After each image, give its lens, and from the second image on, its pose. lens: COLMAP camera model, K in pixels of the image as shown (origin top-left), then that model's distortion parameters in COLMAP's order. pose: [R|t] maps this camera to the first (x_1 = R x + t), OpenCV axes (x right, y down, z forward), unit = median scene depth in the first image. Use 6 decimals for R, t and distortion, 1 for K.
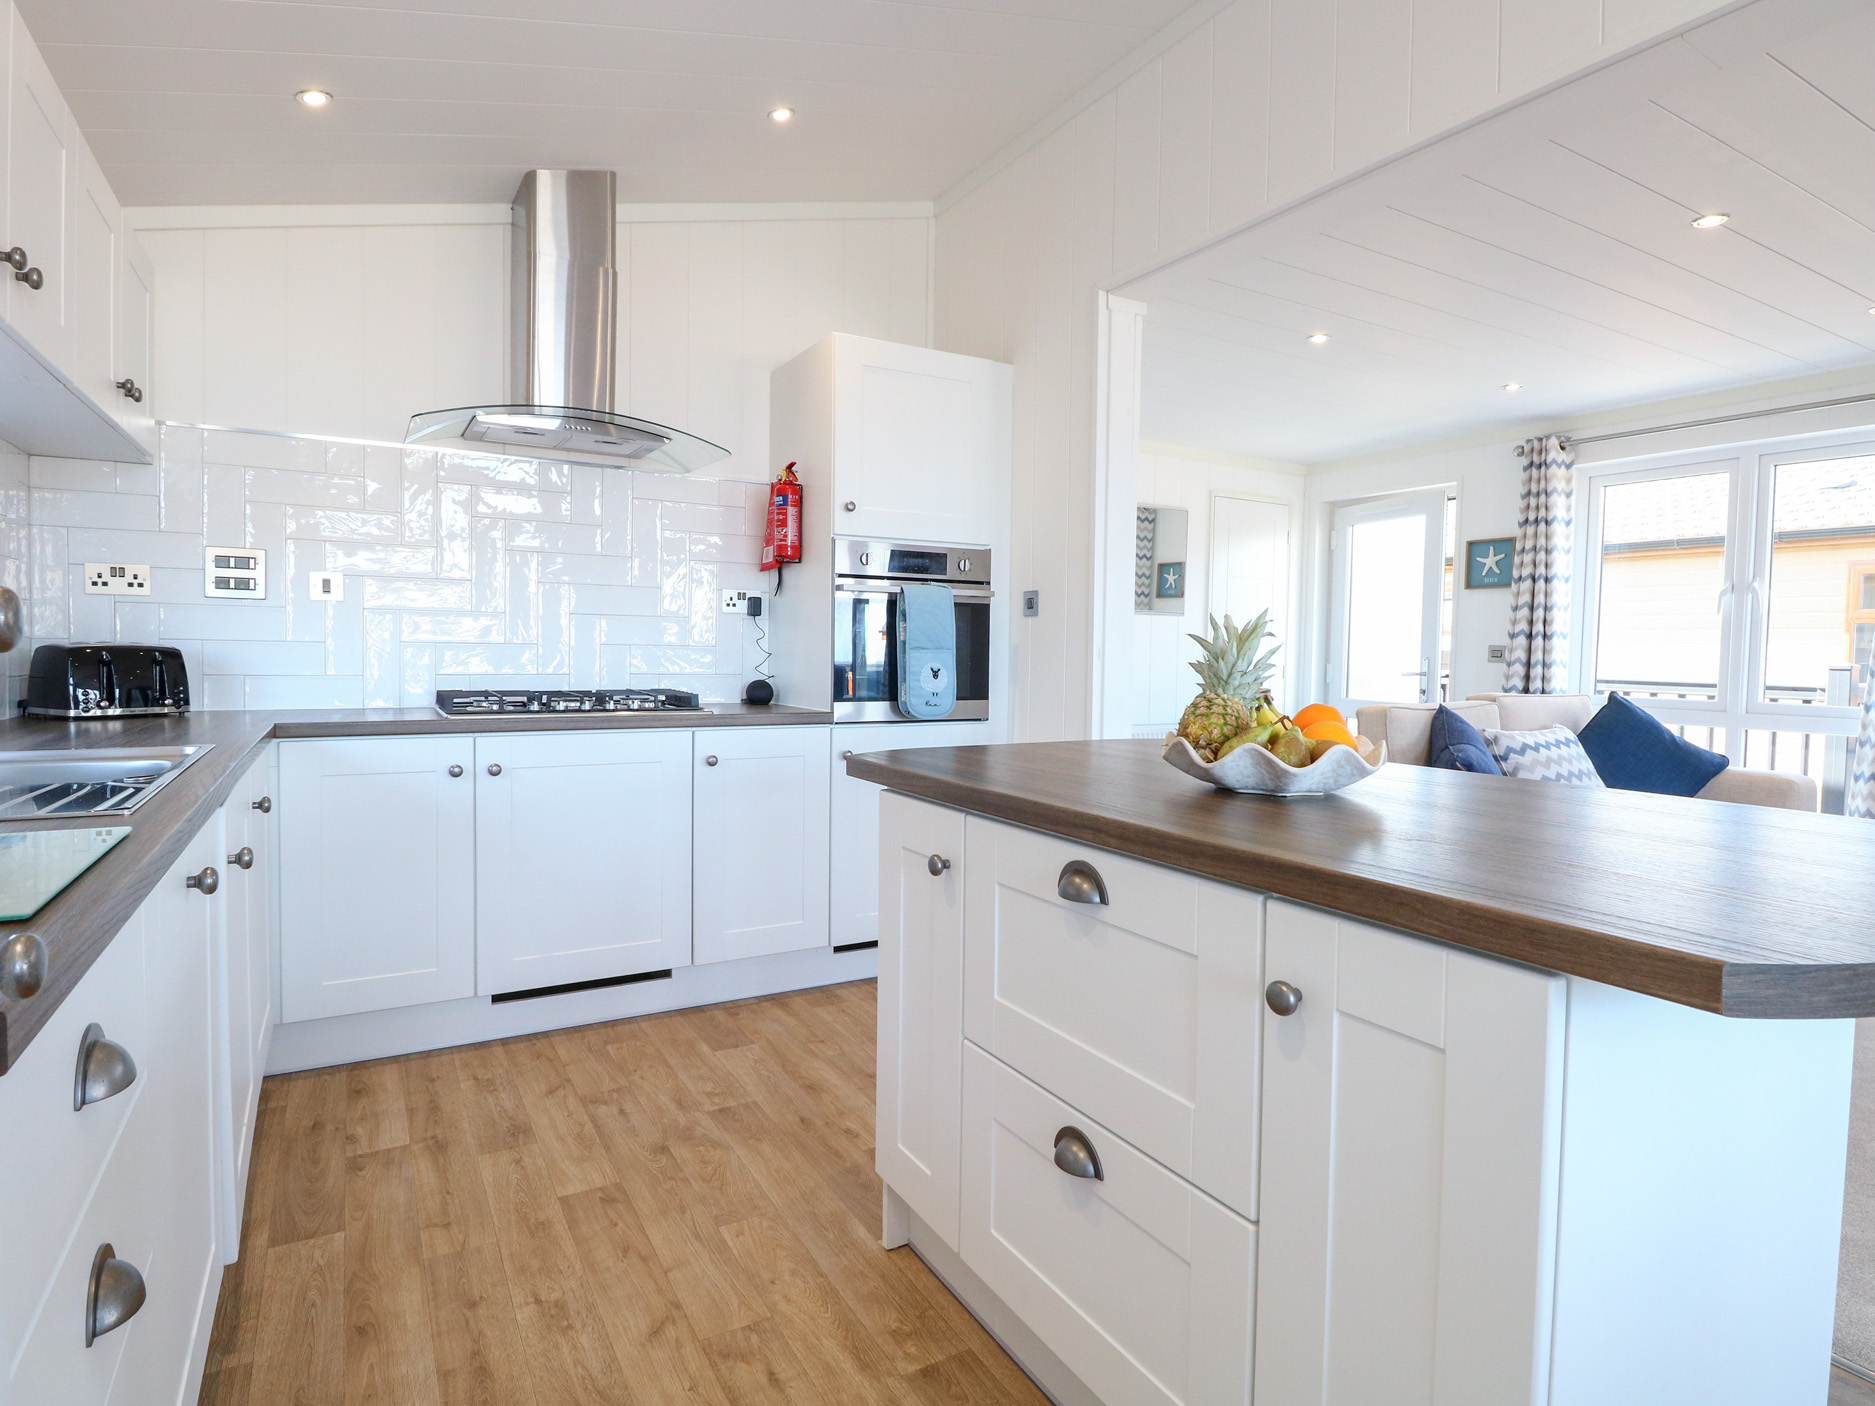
lens RADIAL K [[1002.0, 0, 932.1], [0, 1002.0, 685.9], [0, 0, 1]] dist [0.004412, -0.021304]
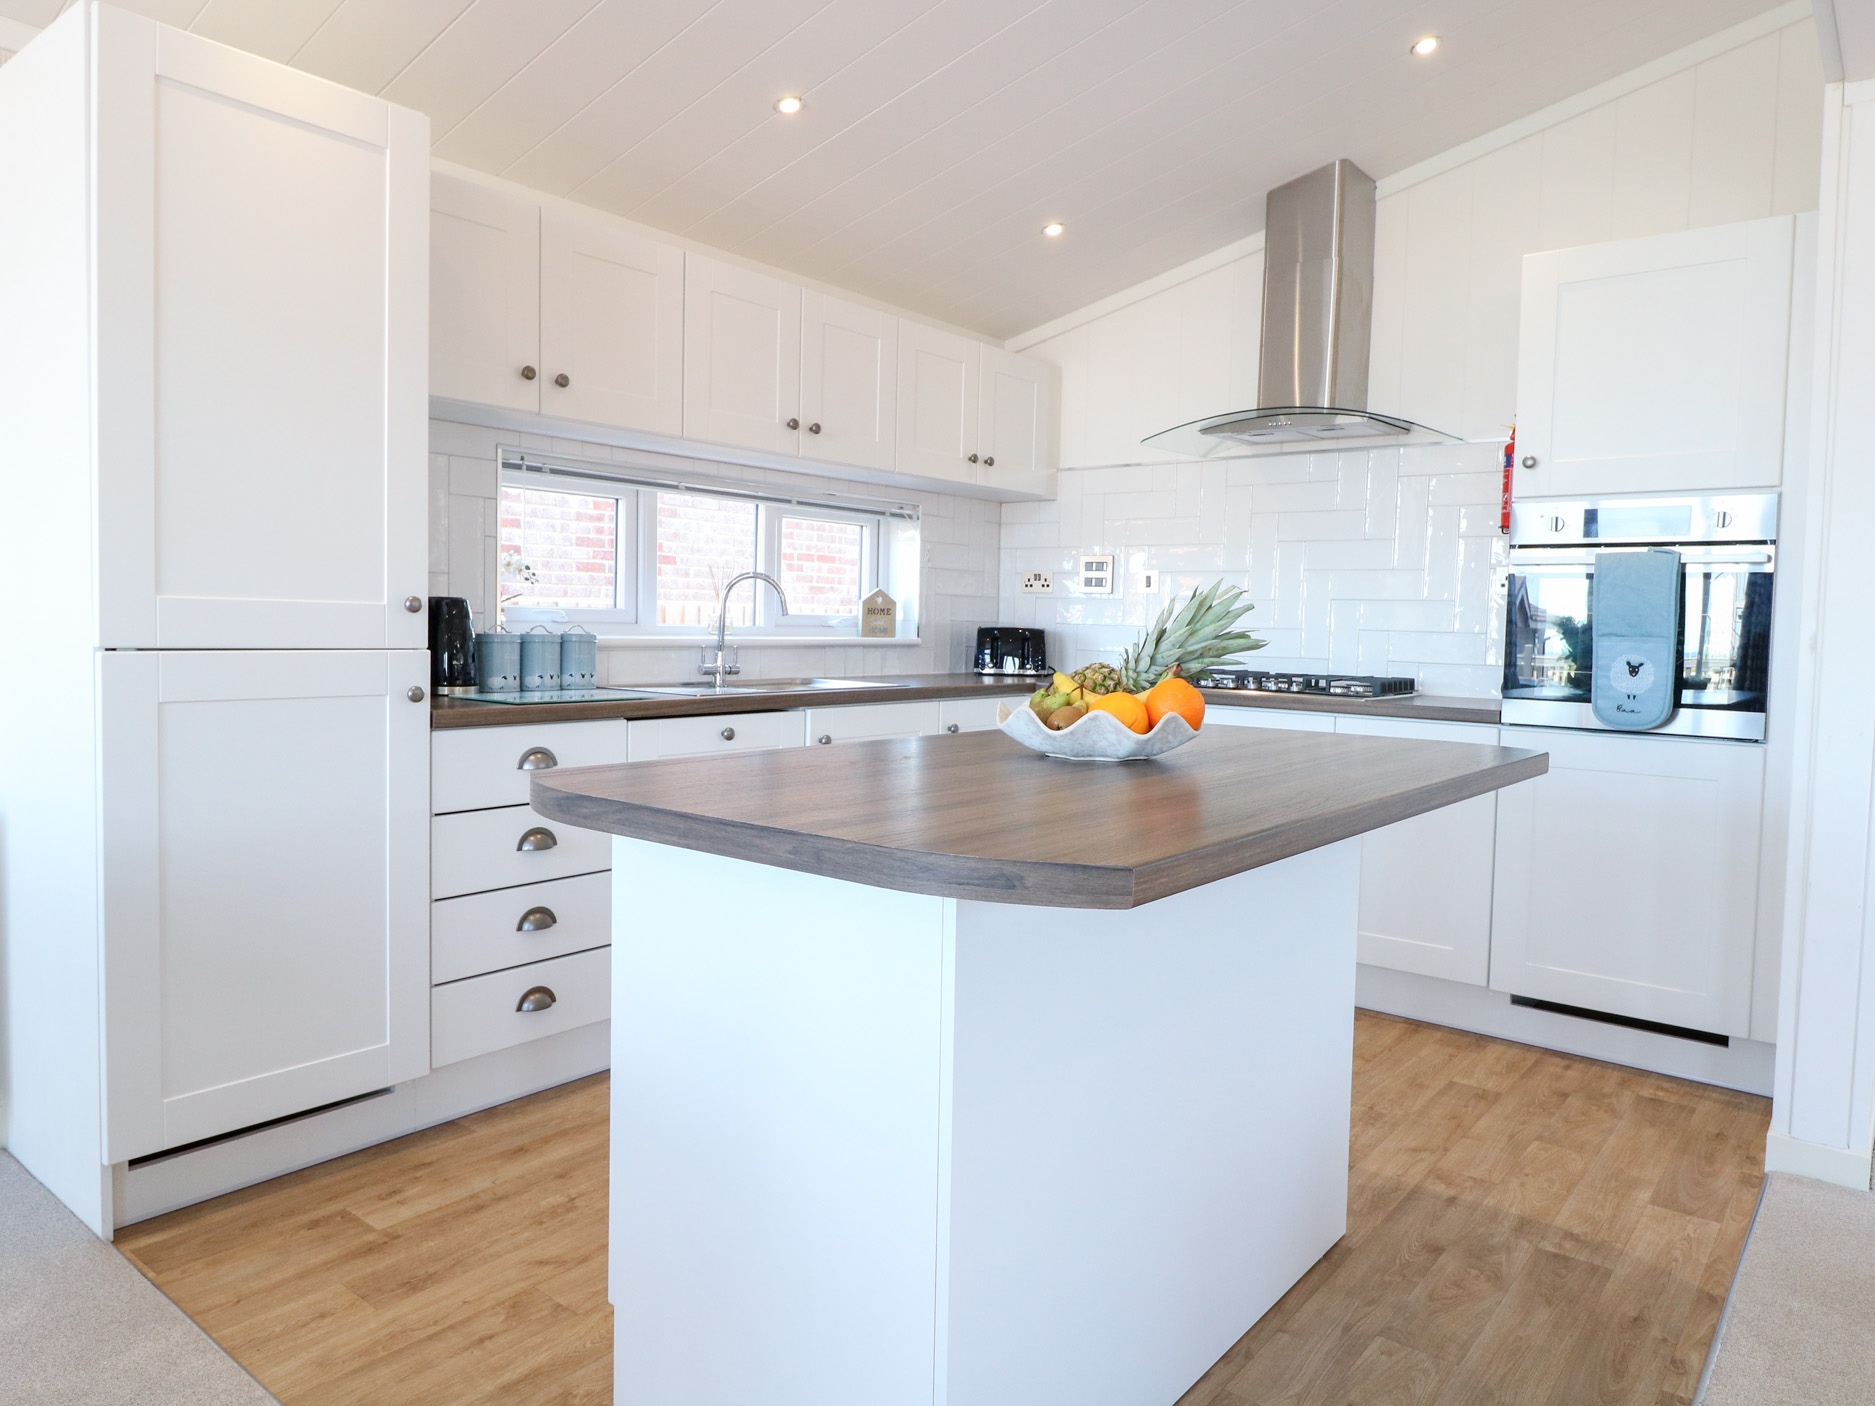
lens RADIAL K [[1232.1, 0, 927.0], [0, 1232.1, 674.7], [0, 0, 1]] dist [0.007218, -0.015728]
pose [[0.357462, 0.036466, -0.933216, 0.869245], [-0.050827, 0.998516, 0.019549, 0.000809], [0.932544, 0.040445, 0.358785, 0.226616]]
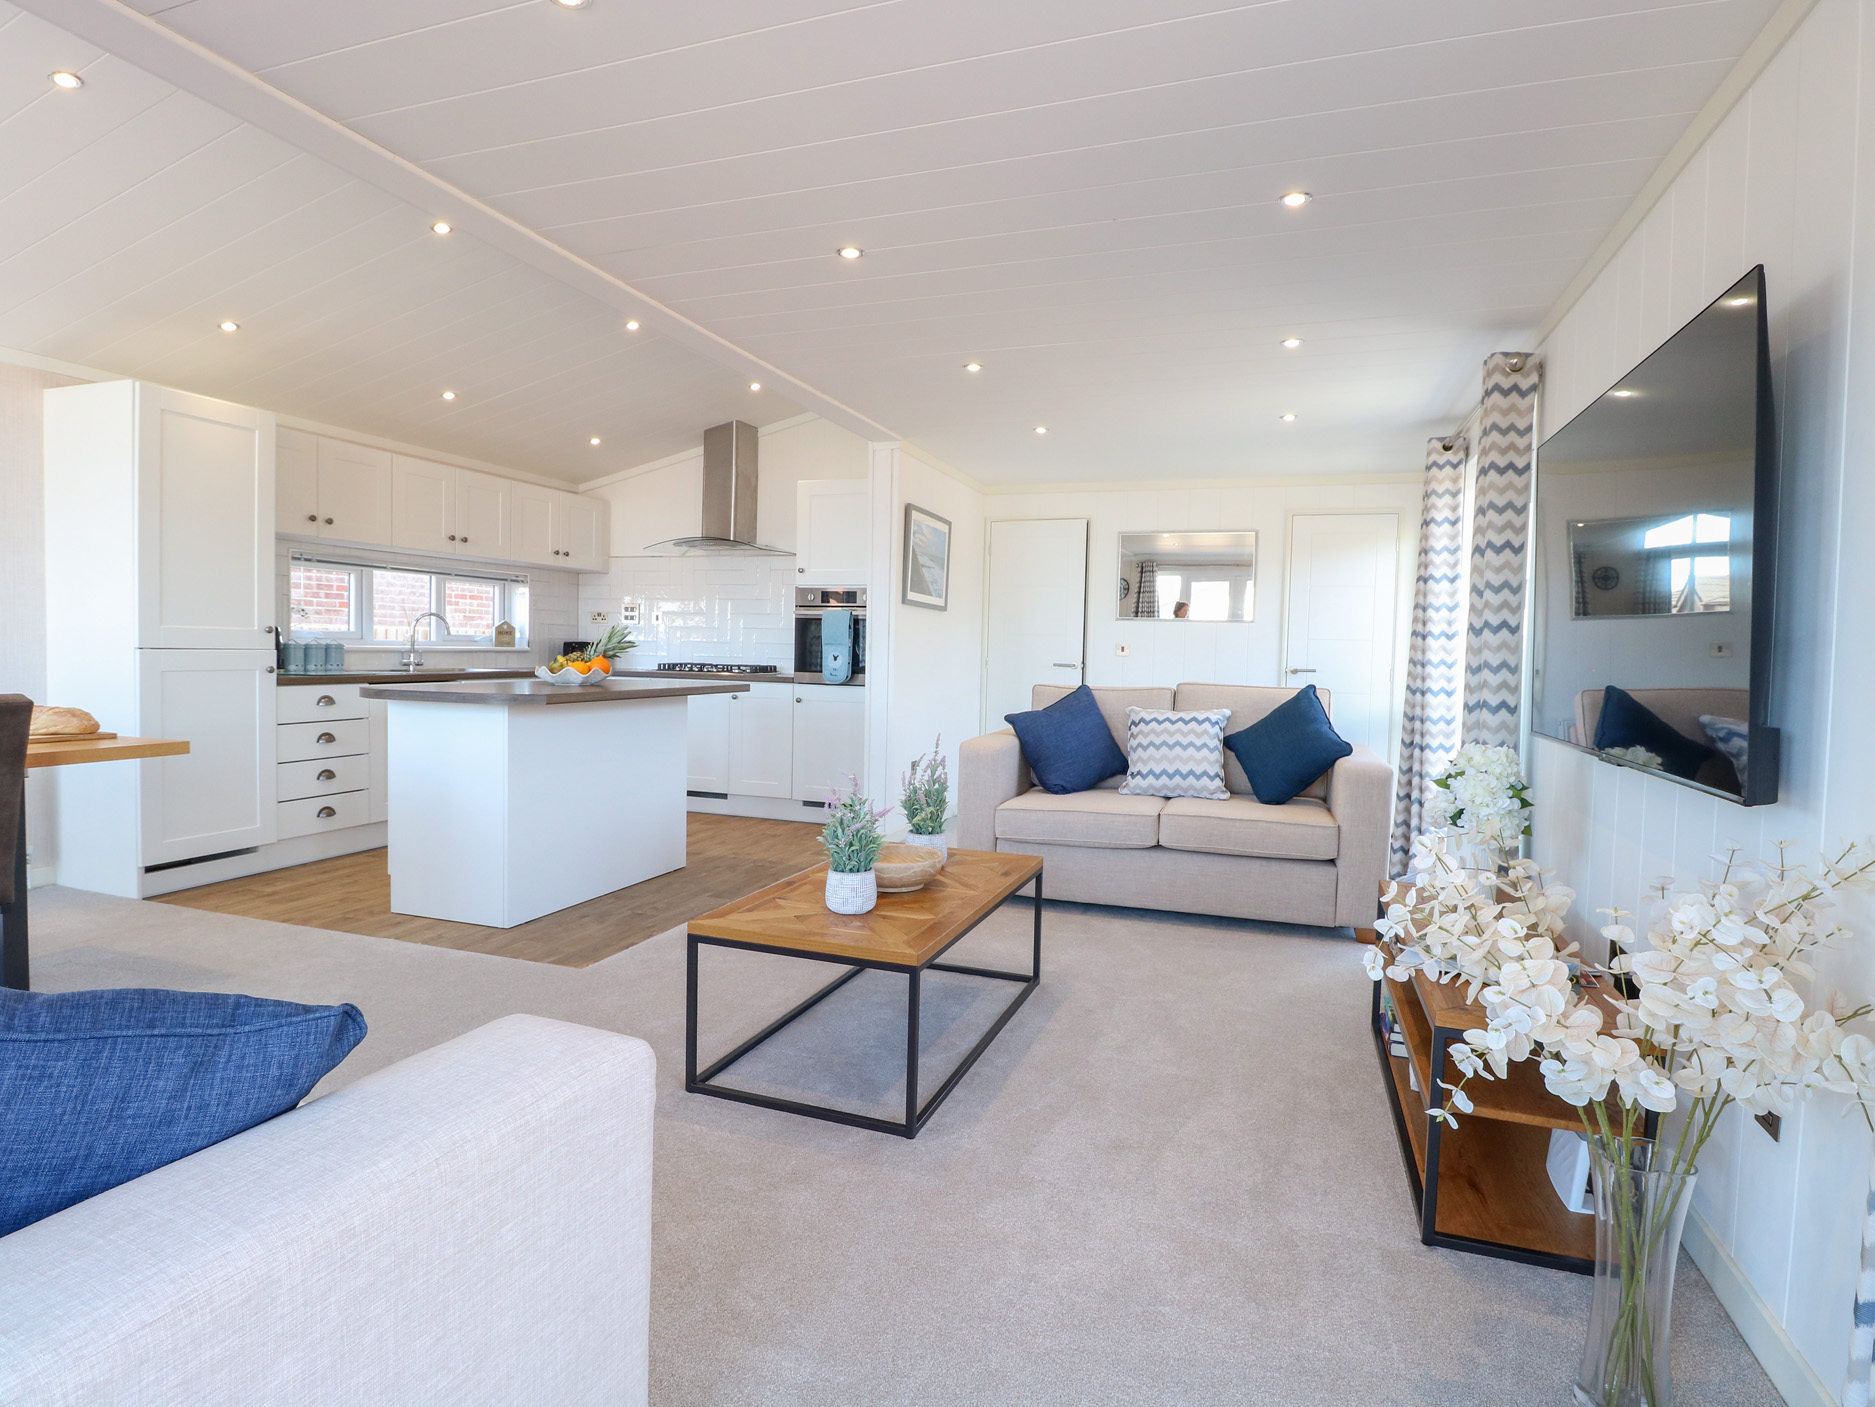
lens RADIAL K [[975.4, 0, 932.1], [0, 975.4, 683.3], [0, 0, 1]] dist [0.000639, -0.019980]
pose [[0.656690, 0.029284, -0.753592, 1.882896], [-0.040168, 0.999186, 0.003824, 0.026181], [0.753090, 0.027760, 0.657331, -0.046799]]
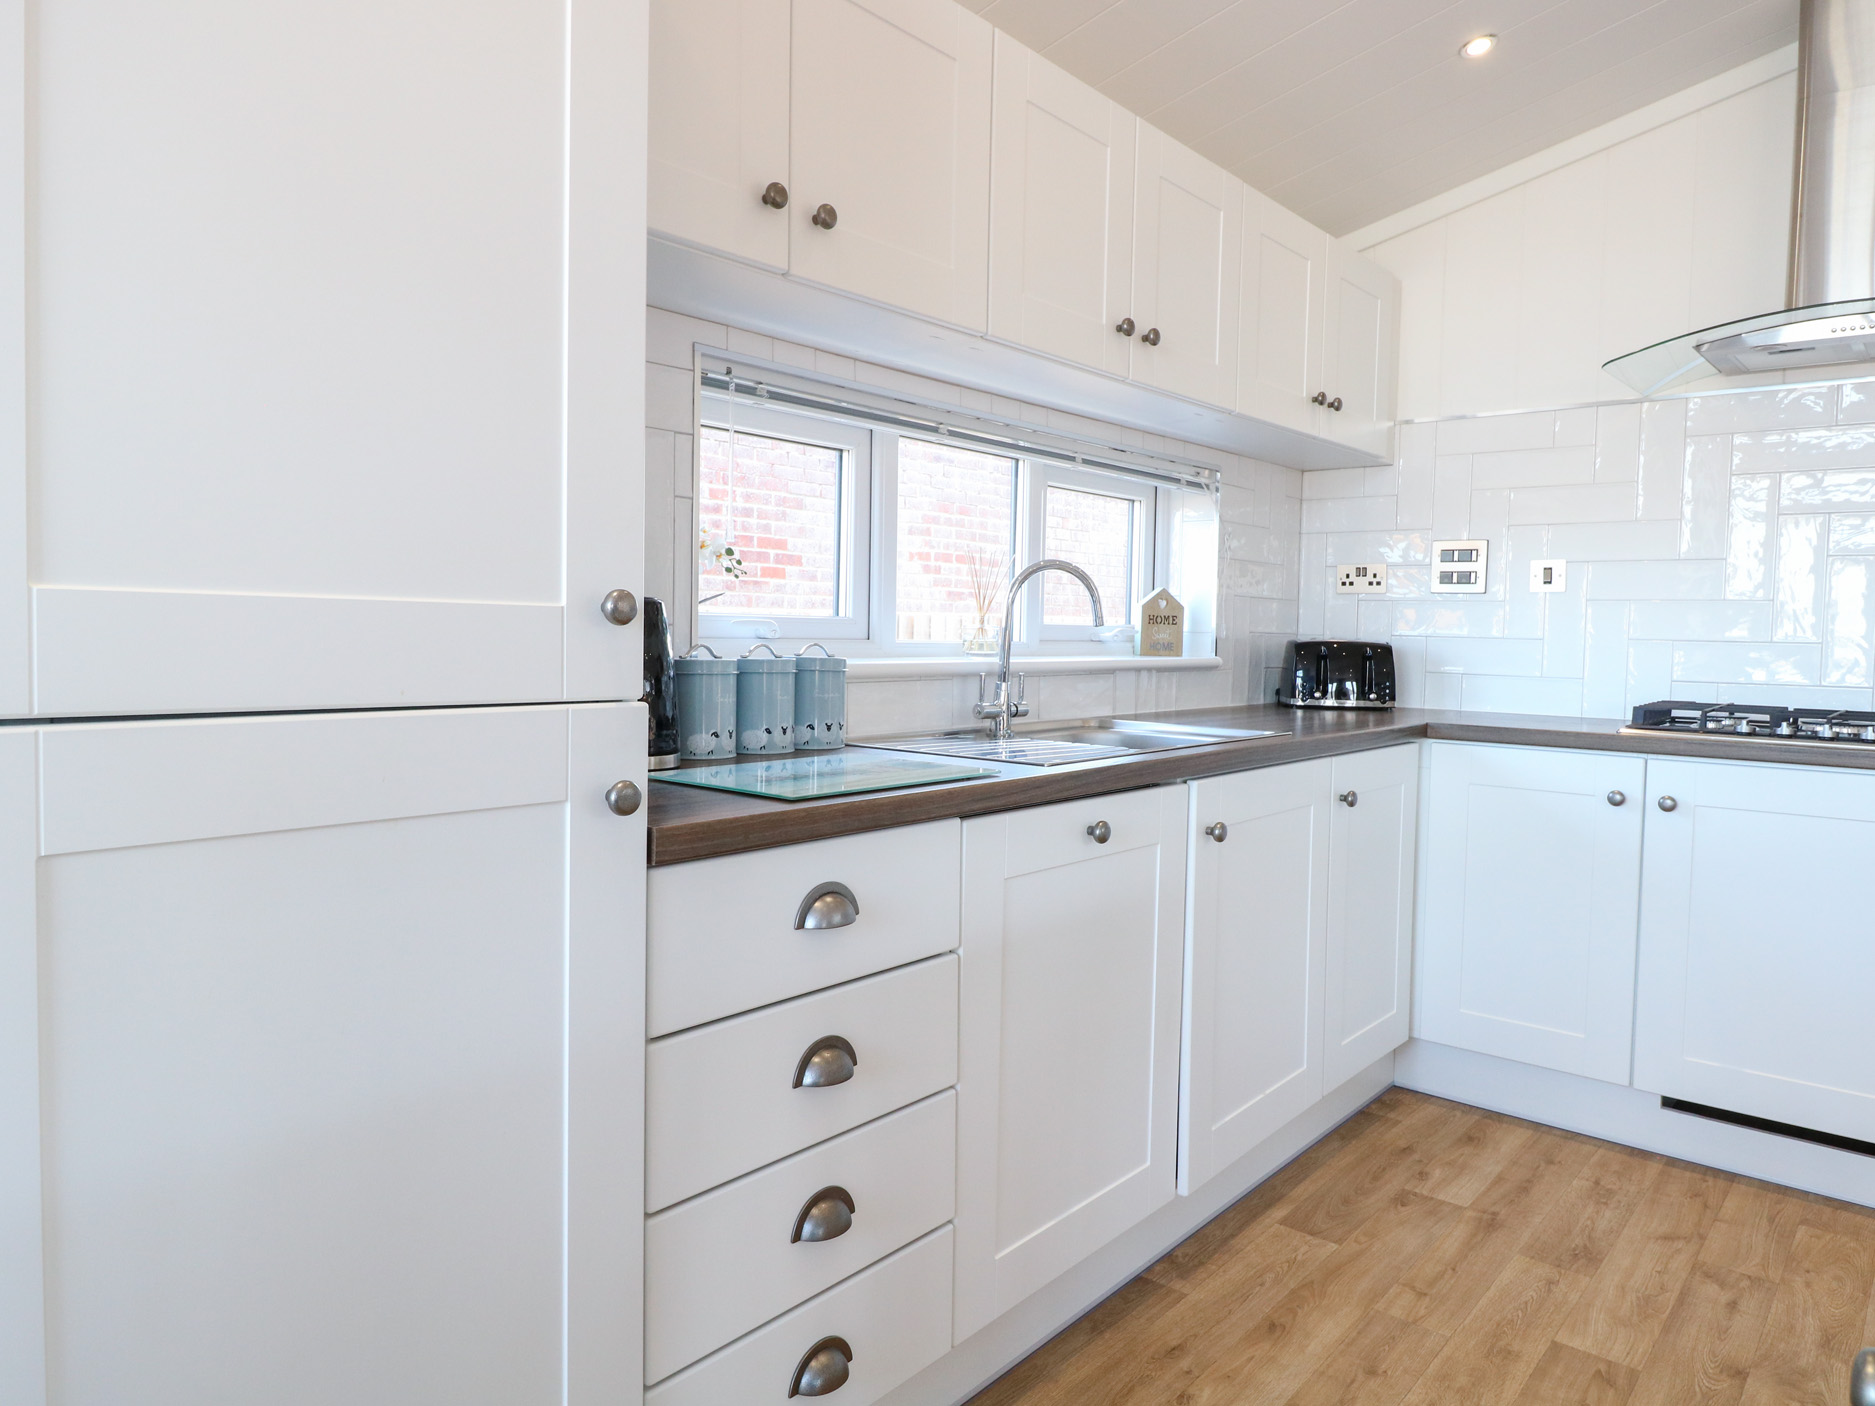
lens RADIAL K [[1232.1, 0, 927.0], [0, 1232.1, 674.7], [0, 0, 1]] dist [0.007218, -0.015728]
pose [[0.323580, 0.028292, -0.945778, 0.291885], [-0.047599, 0.998774, 0.013592, -0.001548], [0.945003, 0.040620, 0.324530, 0.156754]]
